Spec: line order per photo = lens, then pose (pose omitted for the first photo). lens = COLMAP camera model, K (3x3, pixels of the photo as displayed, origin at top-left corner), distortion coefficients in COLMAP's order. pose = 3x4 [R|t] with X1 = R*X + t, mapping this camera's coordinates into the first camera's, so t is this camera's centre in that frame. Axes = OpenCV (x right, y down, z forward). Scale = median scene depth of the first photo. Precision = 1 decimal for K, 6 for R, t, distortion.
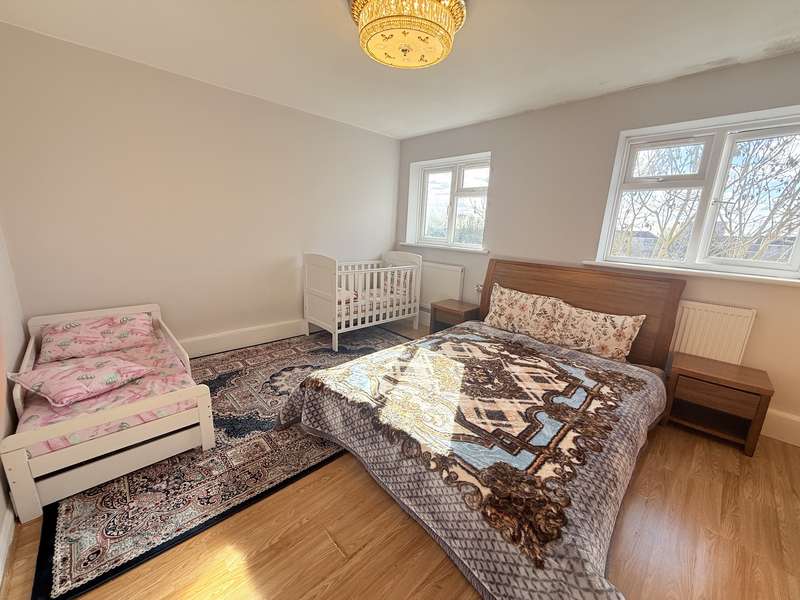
lens RADIAL K [[317.9, 0, 400.0], [0, 317.9, 300.0], [0, 0, 1]] dist [-0.003266, 0.000636]
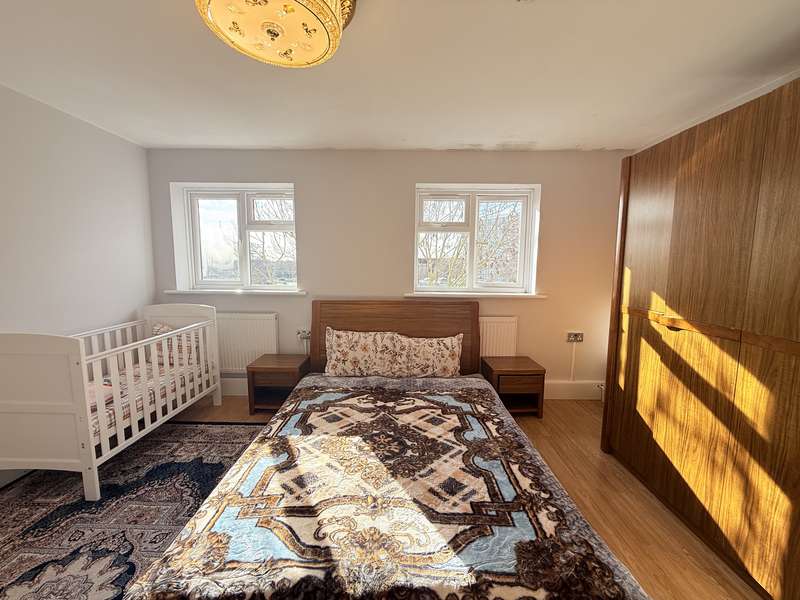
lens RADIAL K [[317.9, 0, 400.0], [0, 317.9, 300.0], [0, 0, 1]] dist [-0.003266, 0.000636]
pose [[0.705831, -0.119082, 0.698300, -0.230696], [0.180580, 0.983449, -0.014818, -0.102420], [-0.684977, 0.136558, 0.715652, 0.266854]]
